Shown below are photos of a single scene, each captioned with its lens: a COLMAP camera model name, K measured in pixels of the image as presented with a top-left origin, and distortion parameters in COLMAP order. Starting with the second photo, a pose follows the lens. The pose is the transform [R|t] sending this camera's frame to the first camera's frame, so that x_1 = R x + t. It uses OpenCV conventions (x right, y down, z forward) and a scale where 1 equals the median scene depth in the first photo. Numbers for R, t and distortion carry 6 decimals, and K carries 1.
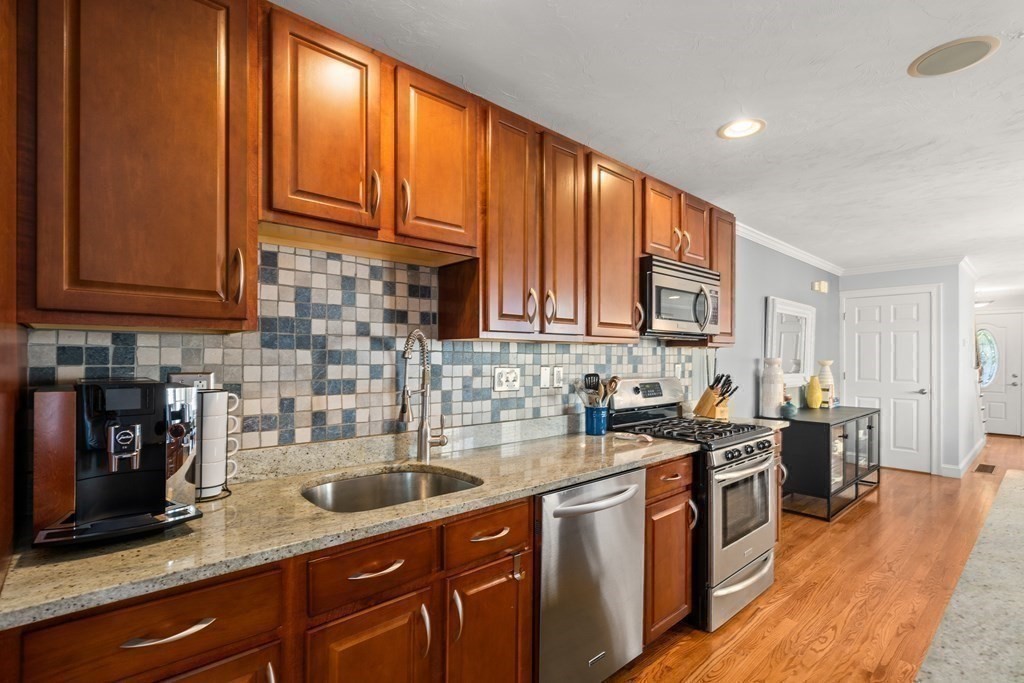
lens RADIAL K [[469.9, 0, 500.2], [0, 469.9, 358.0], [0, 0, 1]] dist [-0.014012, 0.005039]
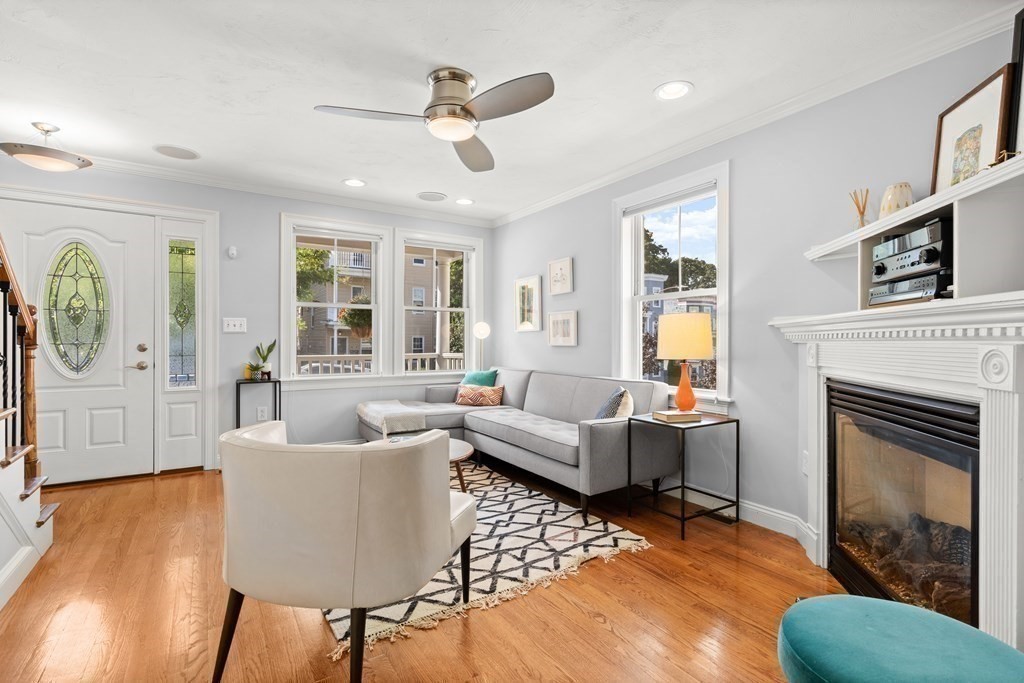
lens RADIAL K [[469.9, 0, 512.7], [0, 469.9, 345.9], [0, 0, 1]] dist [-0.014012, 0.005039]
pose [[0.131824, -0.014622, 0.991165, 2.832751], [-0.000968, 0.999889, 0.014879, 0.117876], [-0.991273, -0.002921, 0.131795, 2.331454]]
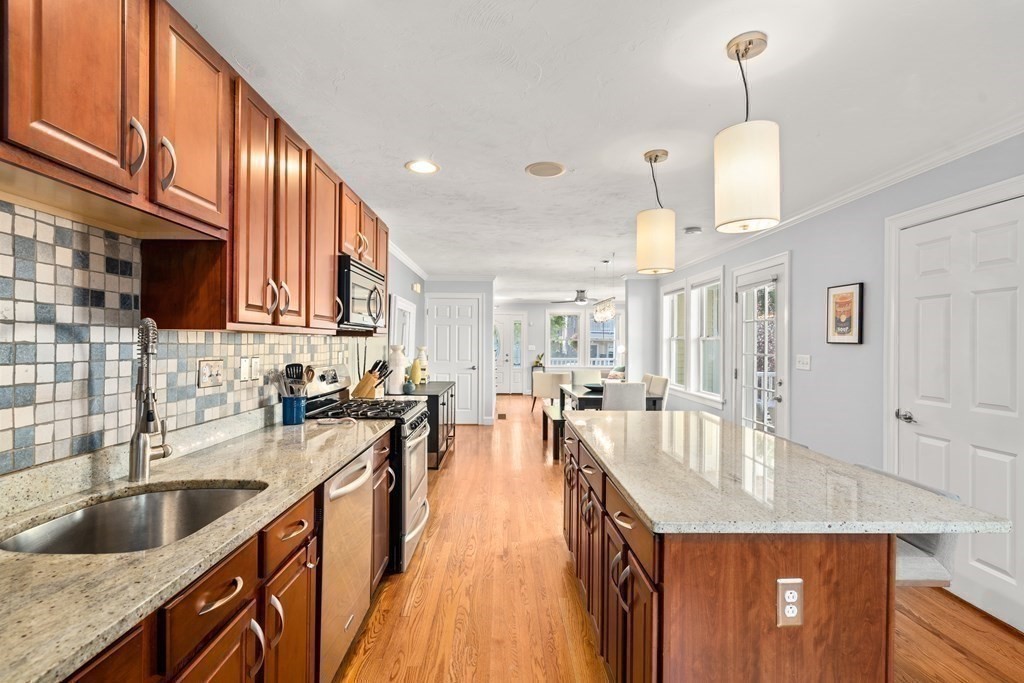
lens RADIAL K [[469.9, 0, 505.3], [0, 469.9, 341.6], [0, 0, 1]] dist [-0.014012, 0.005039]
pose [[0.643488, 0.002764, 0.765451, -0.371129], [-0.002976, 0.999995, -0.001109, -0.019249], [-0.765451, -0.001565, 0.643493, 0.007505]]
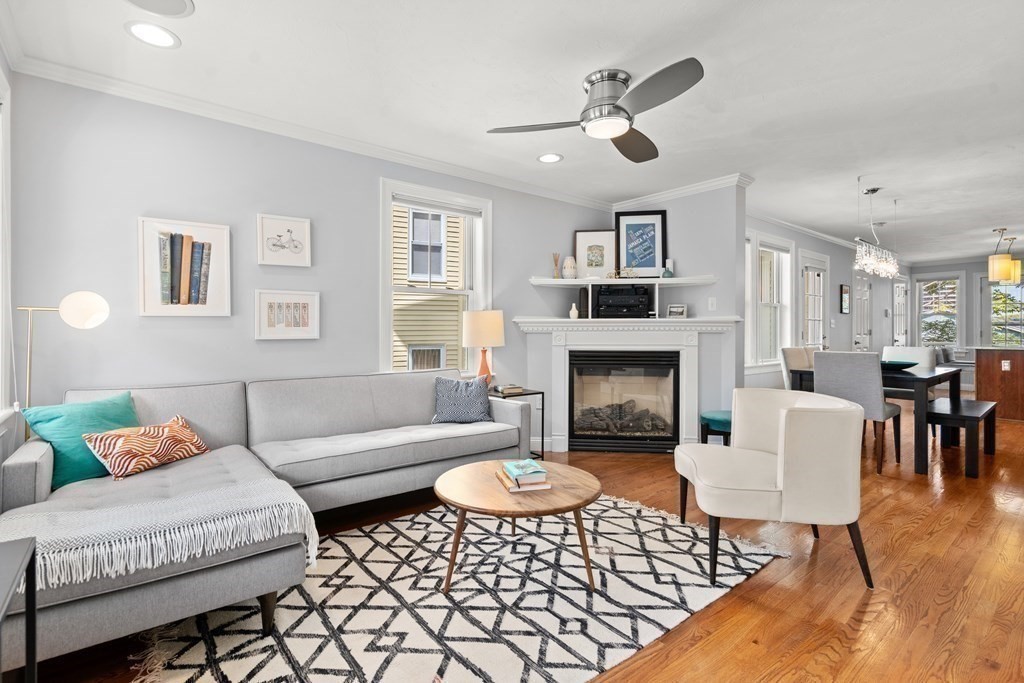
lens RADIAL K [[469.9, 0, 519.5], [0, 469.9, 332.1], [0, 0, 1]] dist [-0.014012, 0.005039]
pose [[-0.999305, -0.004974, 0.036956, 4.313835], [-0.004688, 0.999958, 0.007823, 0.109906], [-0.036994, 0.007644, -0.999286, 4.038215]]
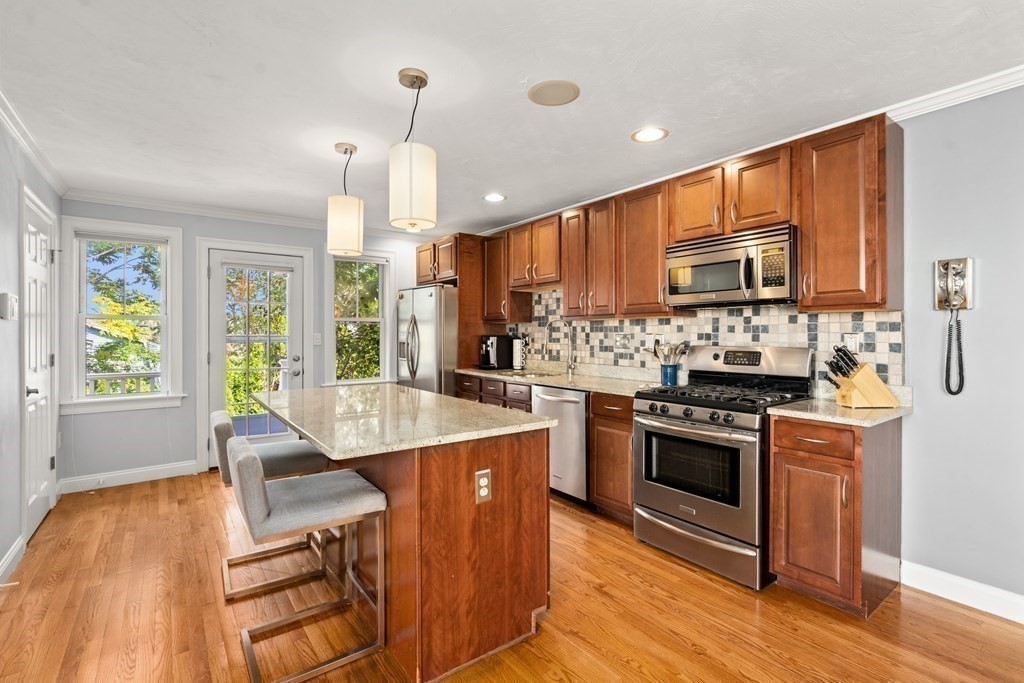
lens RADIAL K [[469.9, 0, 511.4], [0, 469.9, 335.4], [0, 0, 1]] dist [-0.014012, 0.005039]
pose [[-0.076026, 0.000385, -0.997106, 2.107645], [0.000142, 1.000000, 0.000376, 0.028395], [0.997106, -0.000113, -0.076026, 0.890034]]
